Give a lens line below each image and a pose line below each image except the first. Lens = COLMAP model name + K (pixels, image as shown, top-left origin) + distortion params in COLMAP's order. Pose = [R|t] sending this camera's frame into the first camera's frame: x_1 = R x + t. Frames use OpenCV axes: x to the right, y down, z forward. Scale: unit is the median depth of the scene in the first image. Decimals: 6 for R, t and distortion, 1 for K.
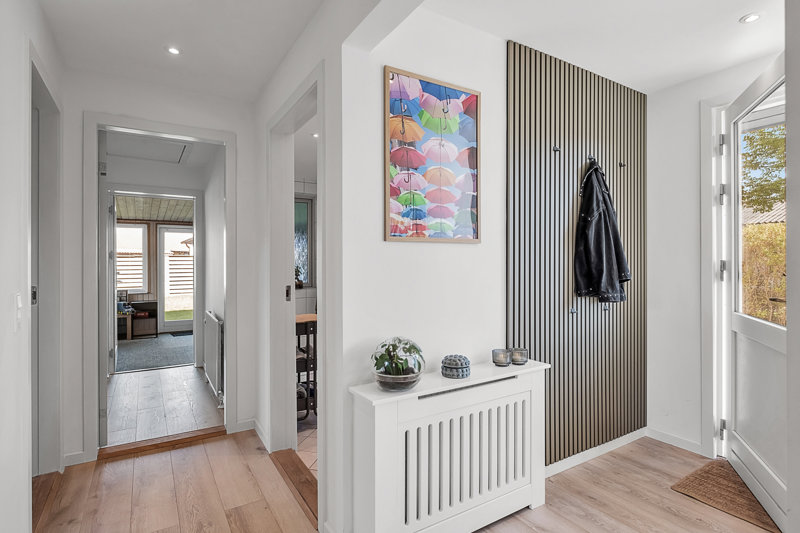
lens RADIAL K [[424.3, 0, 402.5], [0, 424.3, 261.8], [0, 0, 1]] dist [-0.001135, -0.000592]
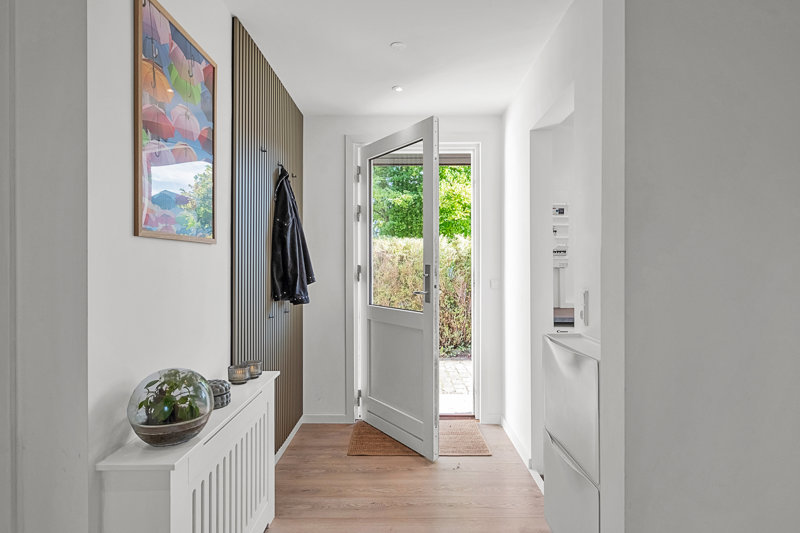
lens RADIAL K [[457.0, 0, 400.0], [0, 457.0, 266.5], [0, 0, 1]] dist [0.002109, -0.000262]
pose [[0.505221, 0.001377, 0.862989, -0.384884], [-0.004460, 0.999990, 0.001015, -0.001529], [-0.862978, -0.004362, 0.505222, 0.209264]]
